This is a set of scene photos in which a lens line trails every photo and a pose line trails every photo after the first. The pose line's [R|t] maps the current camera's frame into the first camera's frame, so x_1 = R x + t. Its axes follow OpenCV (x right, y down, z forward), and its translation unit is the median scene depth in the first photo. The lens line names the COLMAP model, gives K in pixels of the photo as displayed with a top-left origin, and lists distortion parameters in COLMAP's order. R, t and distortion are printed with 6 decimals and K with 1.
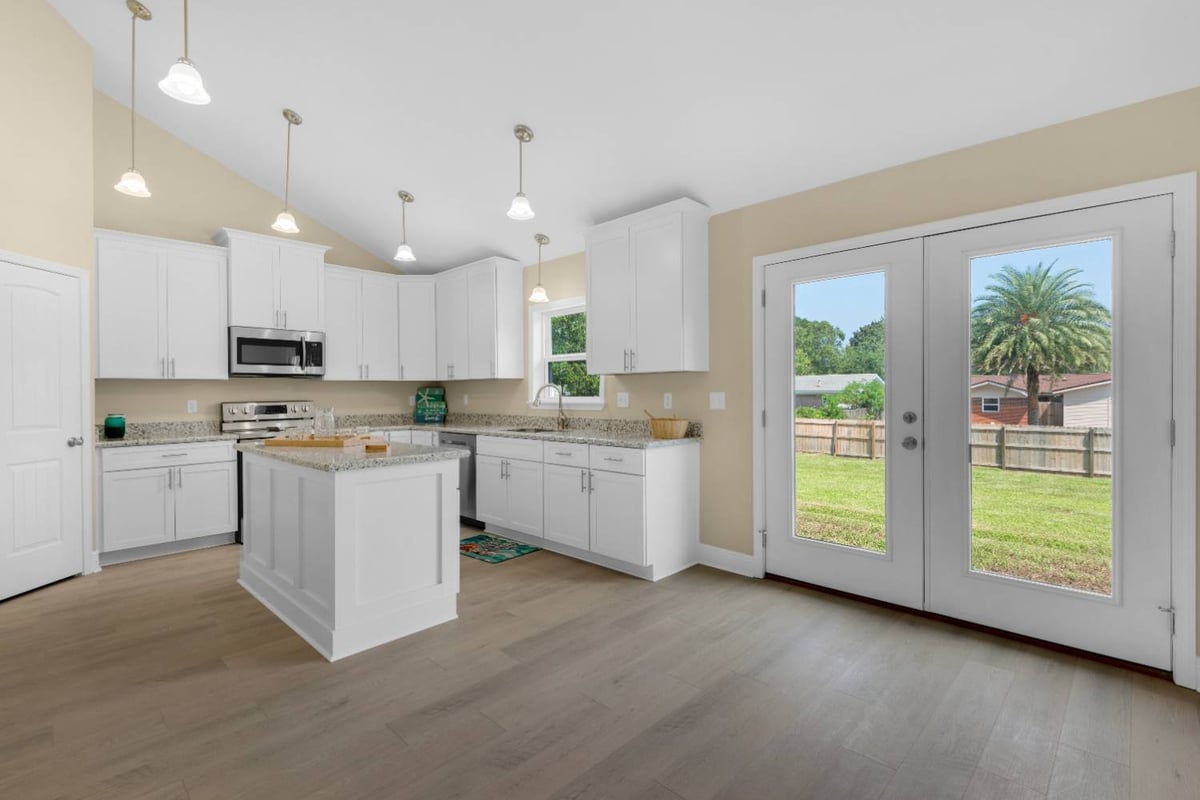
lens RADIAL K [[545.6, 0, 607.6], [0, 545.6, 390.1], [0, 0, 1]] dist [0.018234, -0.004440]
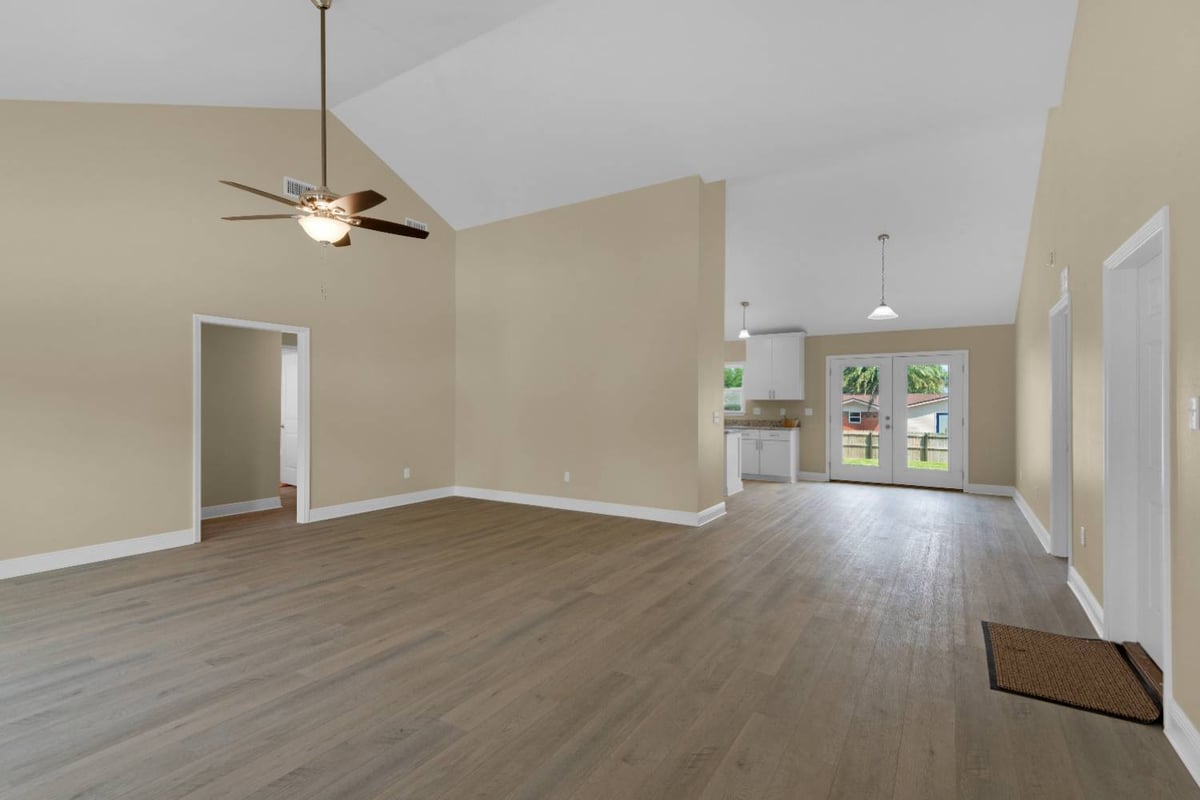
lens RADIAL K [[545.6, 0, 604.1], [0, 545.6, 397.0], [0, 0, 1]] dist [0.018234, -0.004440]
pose [[0.980129, 0.013538, 0.197896, -0.211551], [-0.011951, 0.999886, -0.009212, -0.002469], [-0.197998, 0.006664, 0.980180, -0.218440]]
